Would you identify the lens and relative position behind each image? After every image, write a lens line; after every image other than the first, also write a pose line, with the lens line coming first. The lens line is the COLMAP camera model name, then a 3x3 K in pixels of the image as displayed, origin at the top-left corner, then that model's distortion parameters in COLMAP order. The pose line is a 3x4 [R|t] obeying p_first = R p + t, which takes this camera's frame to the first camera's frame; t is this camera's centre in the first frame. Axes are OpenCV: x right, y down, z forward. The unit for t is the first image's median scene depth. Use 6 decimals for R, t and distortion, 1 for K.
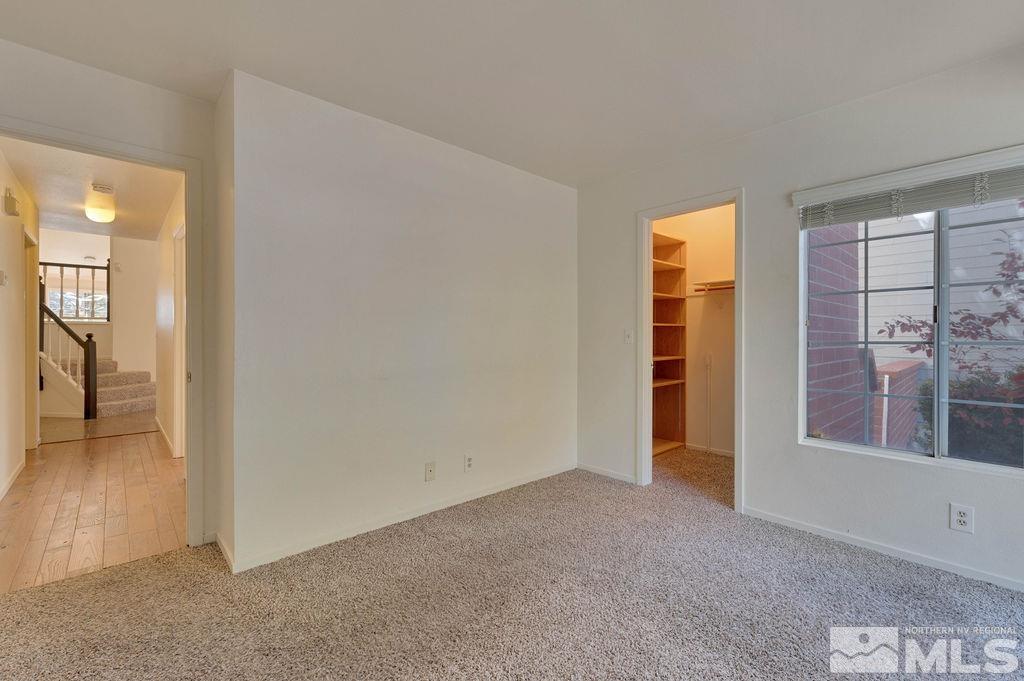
lens RADIAL K [[442.8, 0, 521.8], [0, 442.8, 336.5], [0, 0, 1]] dist [0.000261, 0.000138]
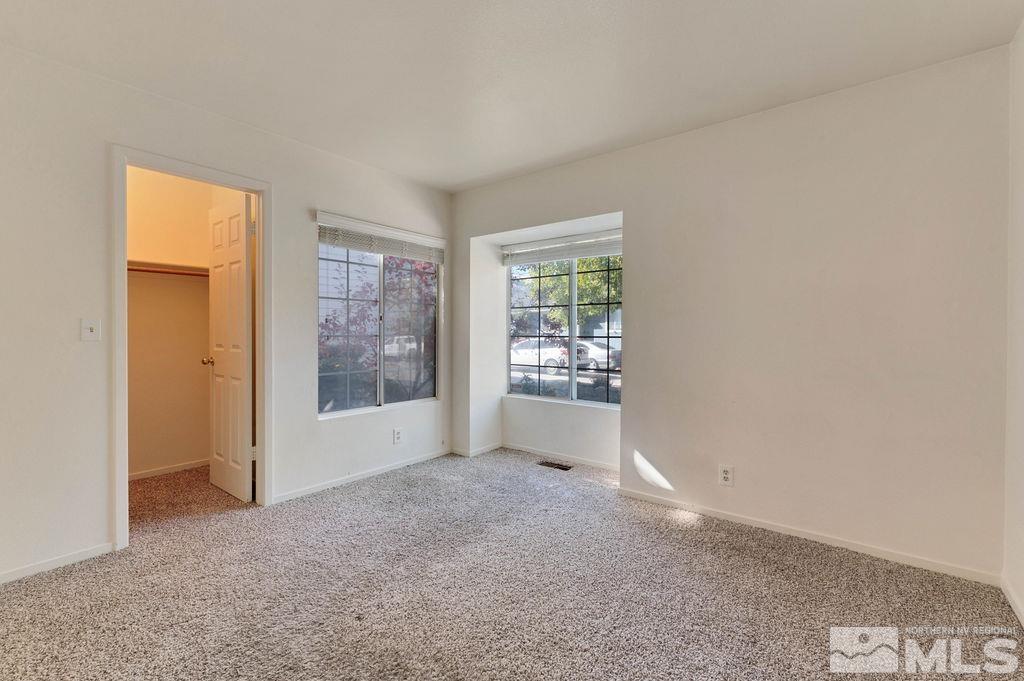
lens RADIAL K [[442.8, 0, 521.8], [0, 442.8, 336.5], [0, 0, 1]] dist [0.000261, 0.000138]
pose [[-0.180129, -0.008138, 0.983609, -0.699722], [-0.007682, 0.999947, 0.006867, 0.001287], [-0.983613, -0.006319, -0.180182, 0.719312]]
